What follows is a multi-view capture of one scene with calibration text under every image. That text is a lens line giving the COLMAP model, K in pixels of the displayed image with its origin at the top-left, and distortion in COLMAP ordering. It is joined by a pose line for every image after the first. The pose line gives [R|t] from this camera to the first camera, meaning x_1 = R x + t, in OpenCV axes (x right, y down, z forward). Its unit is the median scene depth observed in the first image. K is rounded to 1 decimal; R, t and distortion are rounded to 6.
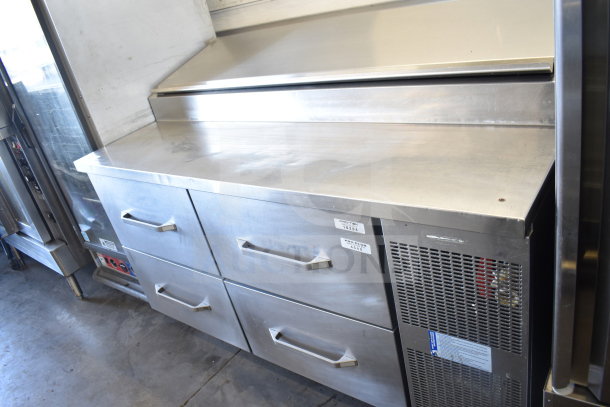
lens RADIAL K [[468.5, 0, 305.0], [0, 468.5, 203.5], [0, 0, 1]] dist [-0.095895, -0.001216]
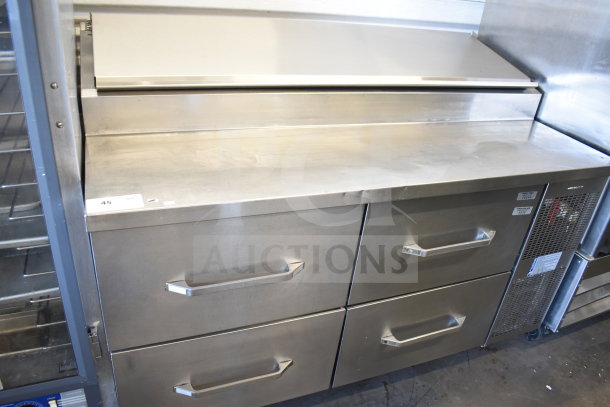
lens RADIAL K [[468.5, 0, 305.0], [0, 468.5, 203.5], [0, 0, 1]] dist [-0.095895, -0.001216]
pose [[0.479015, -0.159233, 0.863244, -1.331410], [0.194174, 0.978269, 0.072703, -0.148259], [-0.856061, 0.132794, 0.499524, 0.882288]]
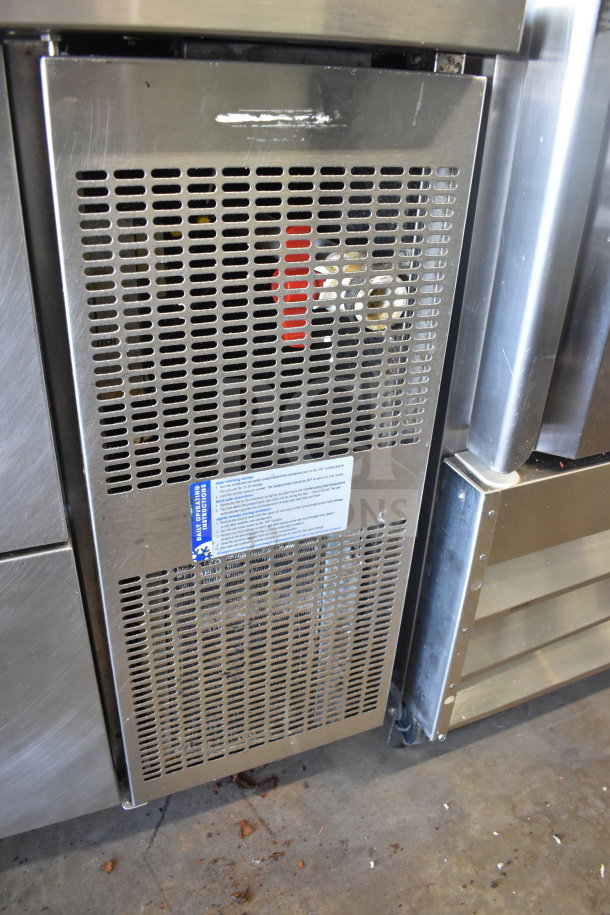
lens RADIAL K [[702.7, 0, 305.0], [0, 702.7, 457.5], [0, 0, 1]] dist [-0.095895, -0.001216]
pose [[0.485007, -0.208473, 0.849298, -0.126735], [0.241887, 0.965261, 0.098804, 0.226139], [-0.840392, 0.157513, 0.518585, 0.661150]]
